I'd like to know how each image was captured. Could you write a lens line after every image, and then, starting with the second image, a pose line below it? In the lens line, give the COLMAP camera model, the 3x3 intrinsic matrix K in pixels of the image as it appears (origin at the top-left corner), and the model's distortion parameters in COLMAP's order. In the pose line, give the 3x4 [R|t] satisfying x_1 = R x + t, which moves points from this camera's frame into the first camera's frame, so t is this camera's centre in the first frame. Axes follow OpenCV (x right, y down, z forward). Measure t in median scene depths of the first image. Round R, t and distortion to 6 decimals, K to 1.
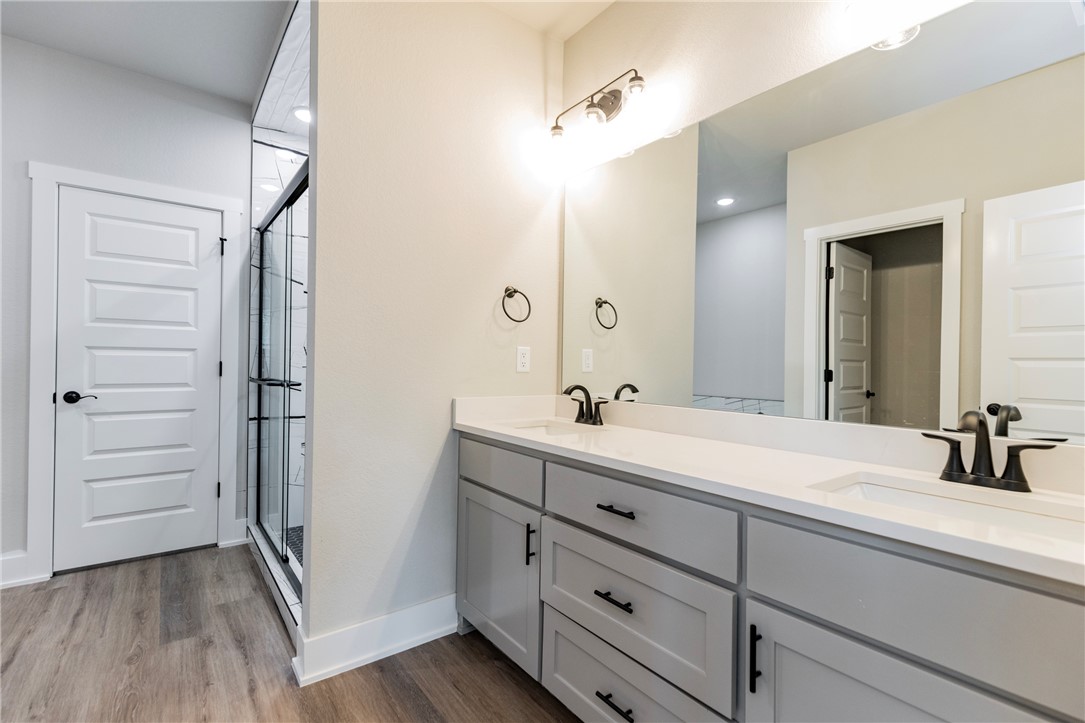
lens RADIAL K [[491.7, 0, 541.9], [0, 491.7, 363.3], [0, 0, 1]] dist [0.001610, 0.000959]
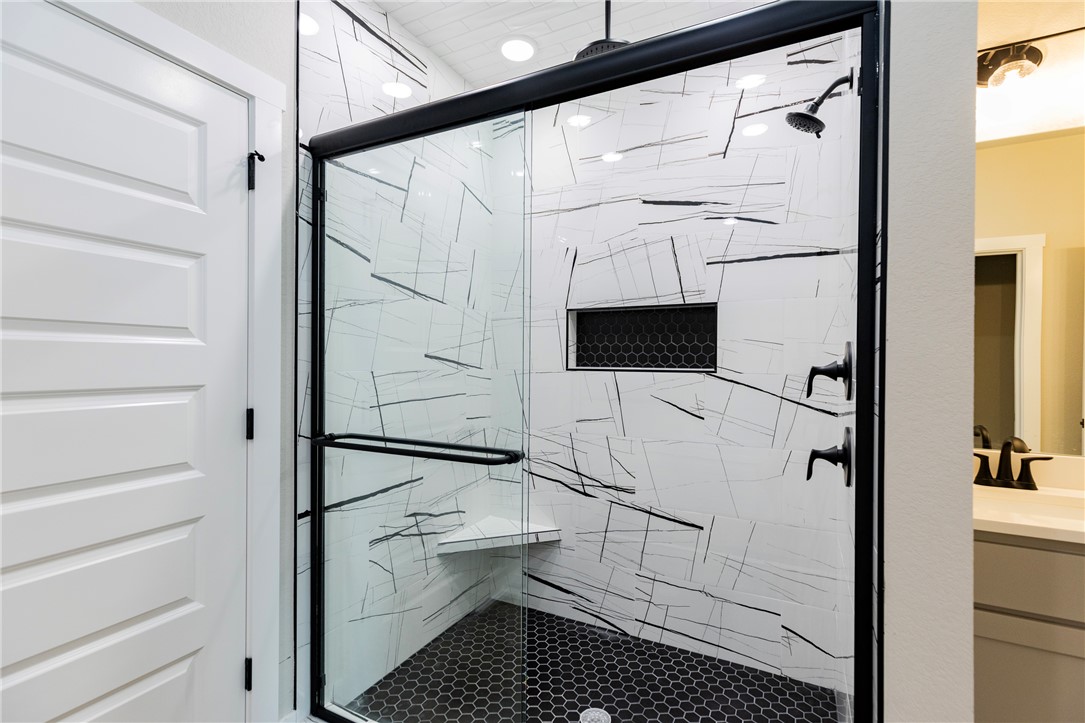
lens RADIAL K [[491.7, 0, 552.1], [0, 491.7, 363.6], [0, 0, 1]] dist [0.001610, 0.000959]
pose [[0.911495, -0.002613, 0.411303, -0.595816], [0.000836, 0.999990, 0.004500, -0.051338], [-0.411311, -0.003758, 0.911487, 0.448514]]
